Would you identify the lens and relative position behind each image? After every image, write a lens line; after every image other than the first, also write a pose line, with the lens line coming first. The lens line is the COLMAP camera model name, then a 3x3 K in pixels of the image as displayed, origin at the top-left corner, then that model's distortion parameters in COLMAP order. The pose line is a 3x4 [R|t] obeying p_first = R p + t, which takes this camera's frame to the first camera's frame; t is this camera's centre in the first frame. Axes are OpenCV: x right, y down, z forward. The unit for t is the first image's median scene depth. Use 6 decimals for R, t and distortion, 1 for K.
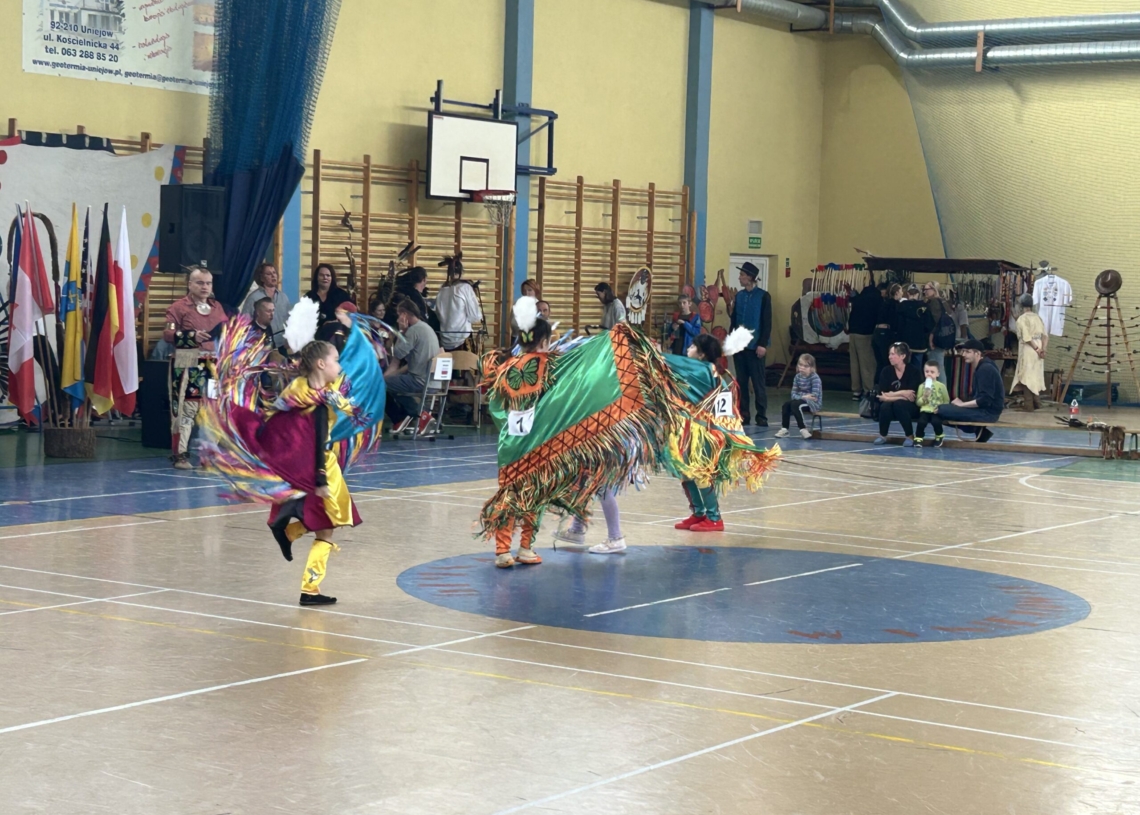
lens RADIAL K [[2266.5, 0, 570.0], [0, 2266.5, 407.5], [0, 0, 1]] dist [0.238336, -0.616447]
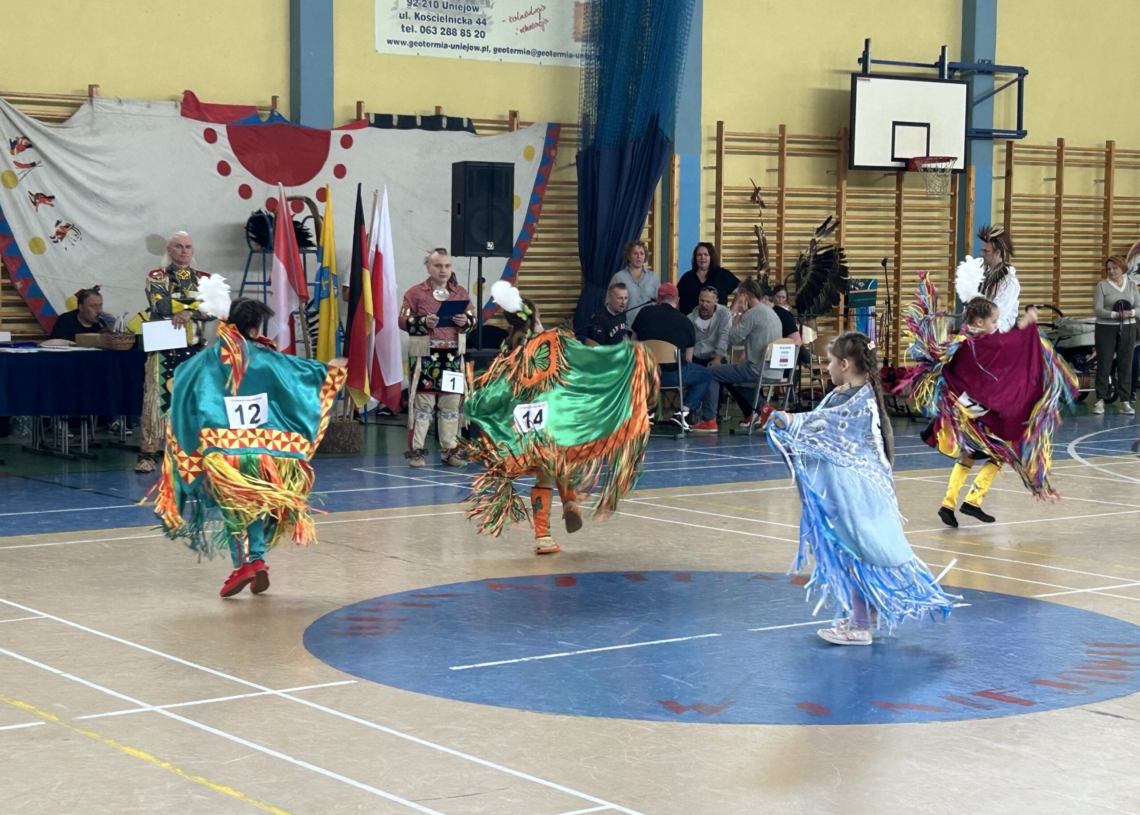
lens RADIAL K [[2214.1, 0, 570.0], [0, 2214.1, 407.5], [0, 0, 1]] dist [0.281288, -1.514672]
pose [[0.945636, 0.000864, -0.325225, 0.123339], [0.001372, 0.999977, 0.006646, -0.002209], [0.325223, -0.006731, 0.945613, 0.116012]]
